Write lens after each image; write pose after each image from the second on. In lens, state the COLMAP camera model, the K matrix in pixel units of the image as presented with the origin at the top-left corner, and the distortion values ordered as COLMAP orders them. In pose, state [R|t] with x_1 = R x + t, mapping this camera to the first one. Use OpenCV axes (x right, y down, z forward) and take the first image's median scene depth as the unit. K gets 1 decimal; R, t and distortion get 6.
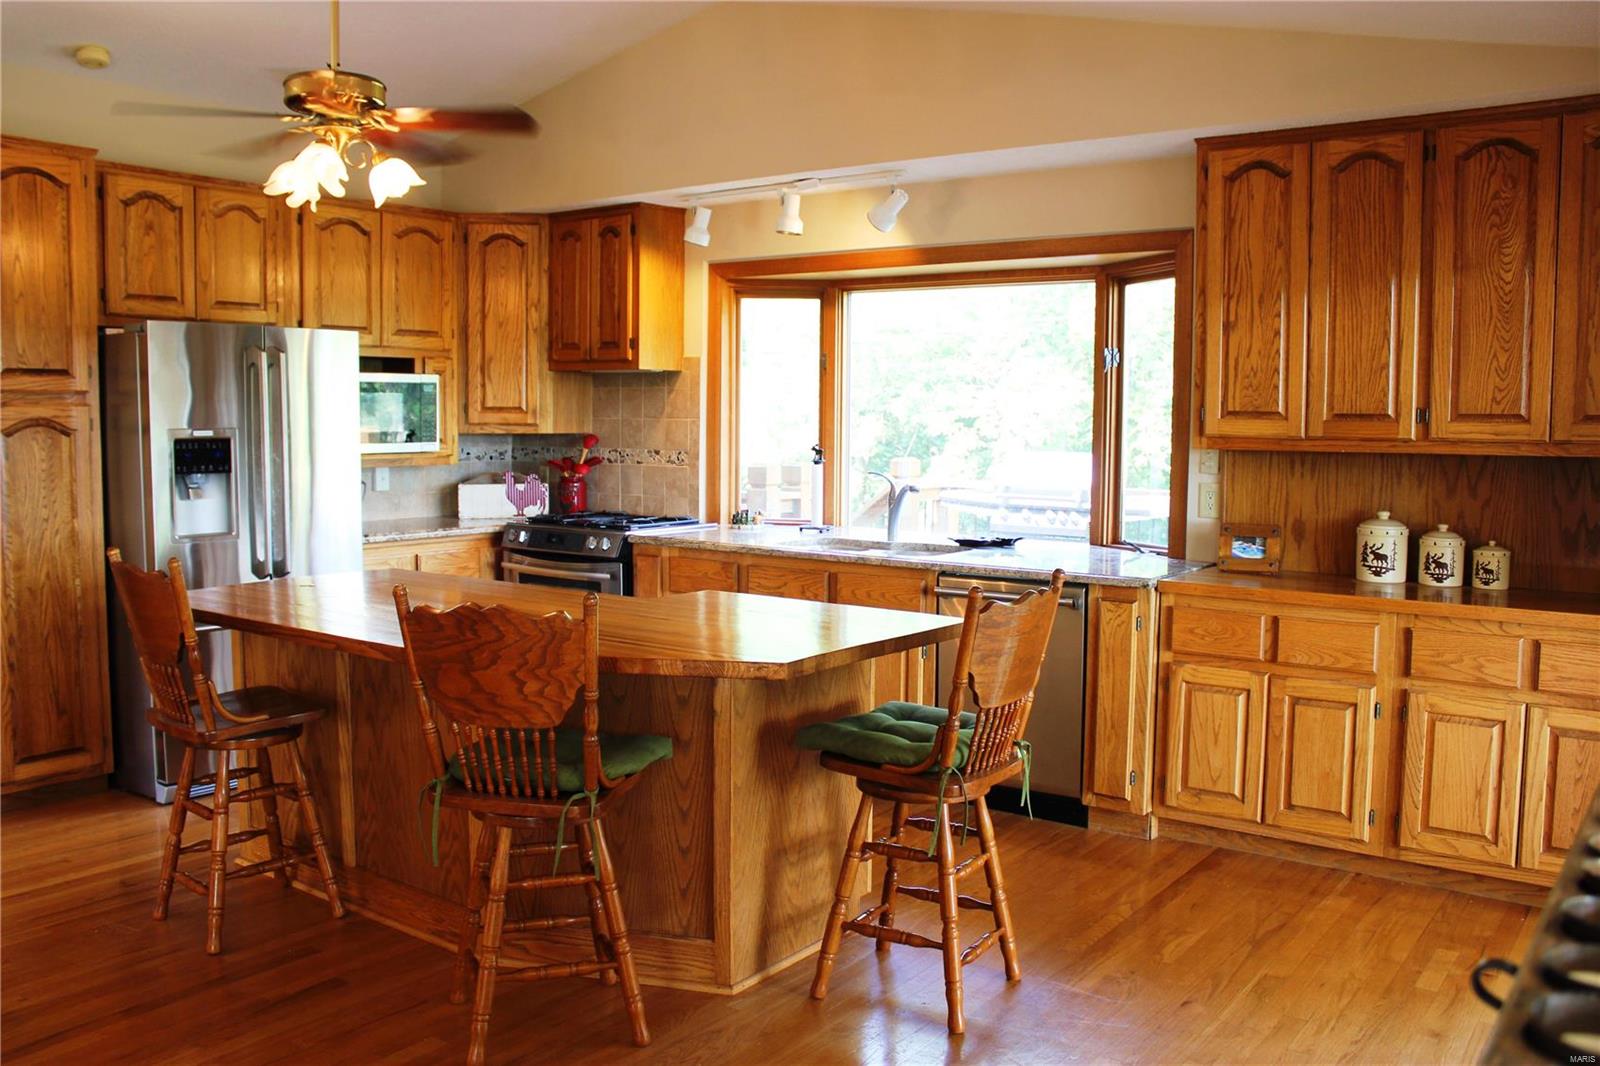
lens RADIAL K [[1340.9, 0, 800.0], [0, 1340.9, 533.0], [0, 0, 1]] dist [-0.175390, 0.171534]
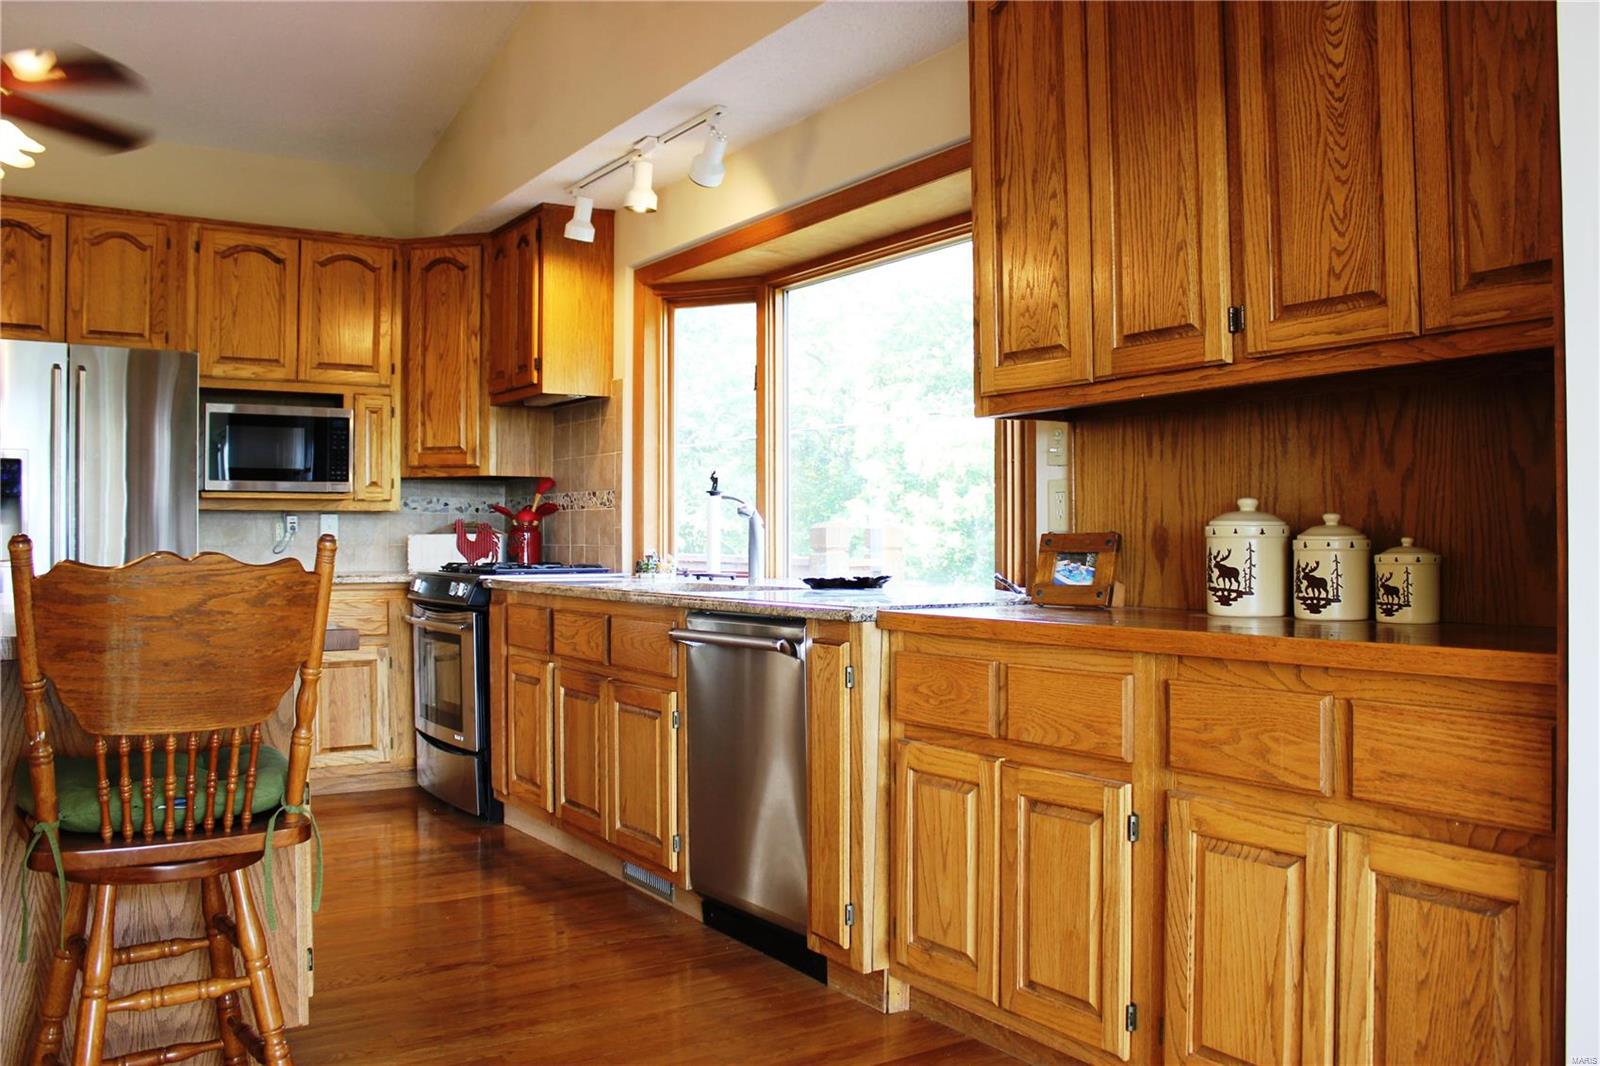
lens RADIAL K [[1340.9, 0, 800.0], [0, 1340.9, 533.0], [0, 0, 1]] dist [-0.175390, 0.171534]
pose [[0.935779, -0.010892, -0.352419, 0.472156], [-0.022952, 0.995521, -0.091712, 0.059567], [0.351839, 0.093911, 0.931338, 0.369902]]
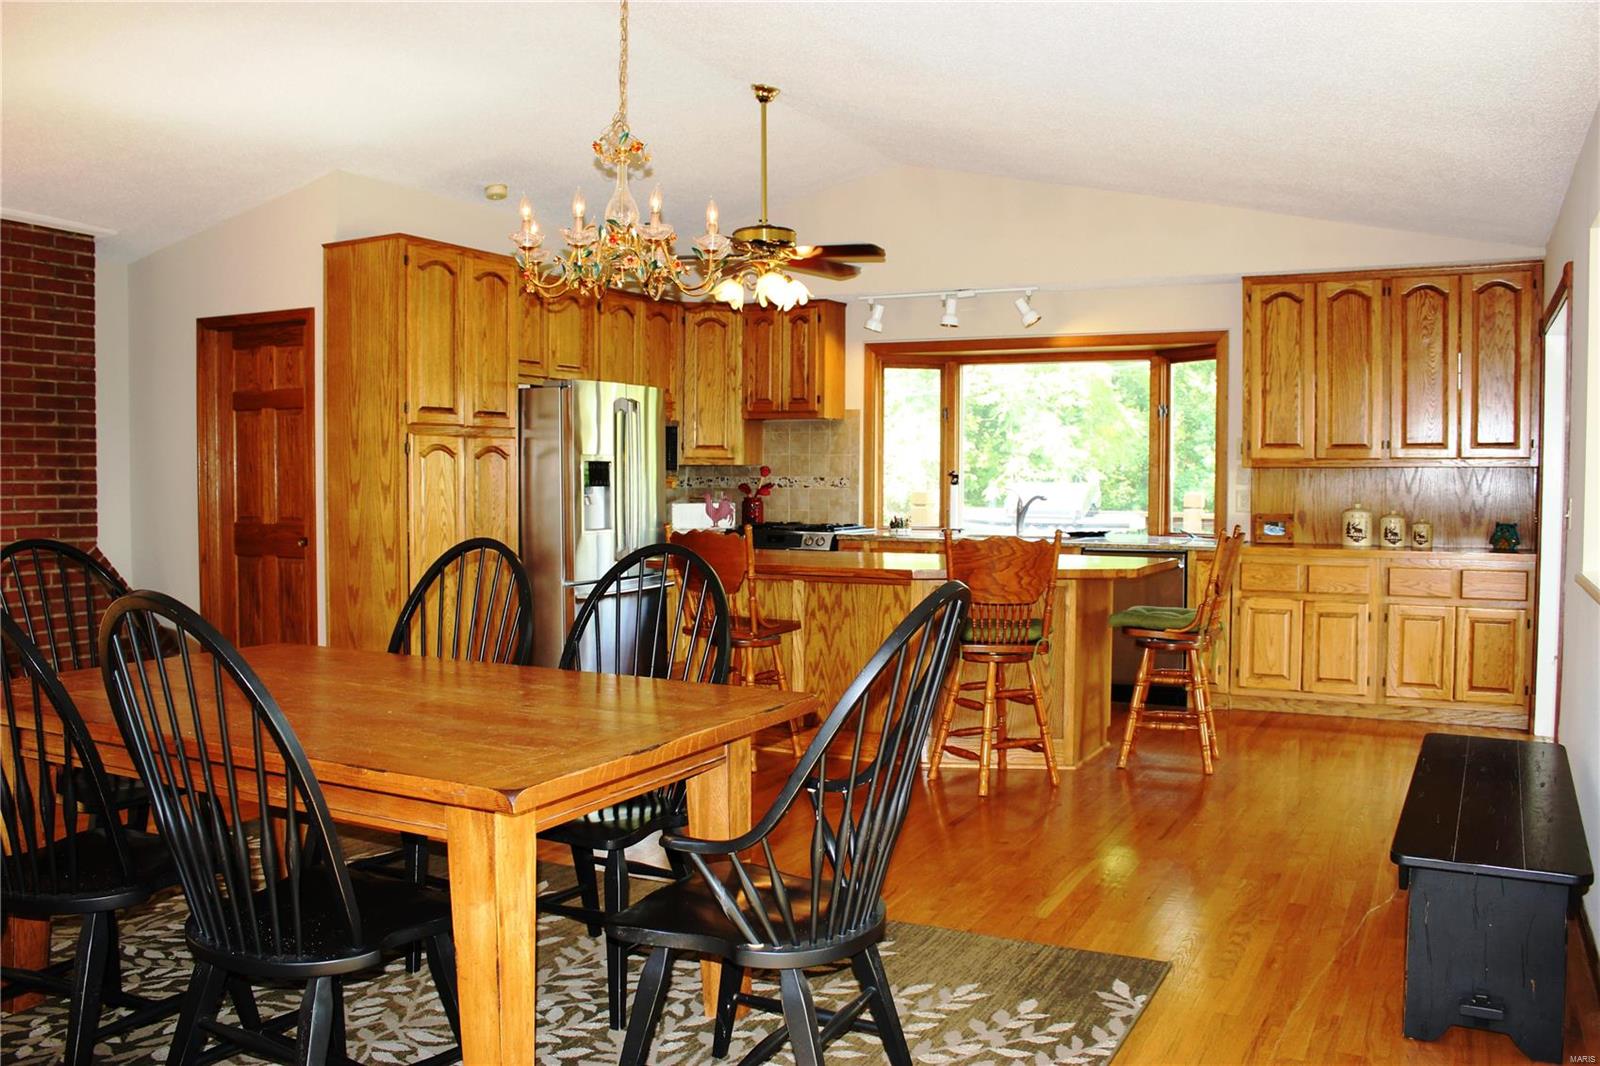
lens RADIAL K [[1340.9, 0, 800.0], [0, 1340.9, 533.0], [0, 0, 1]] dist [-0.175390, 0.171534]
pose [[0.986518, -0.011332, 0.163258, -0.525599], [0.018315, 0.998978, -0.041330, 0.076975], [-0.162623, 0.043763, 0.985717, -0.522059]]
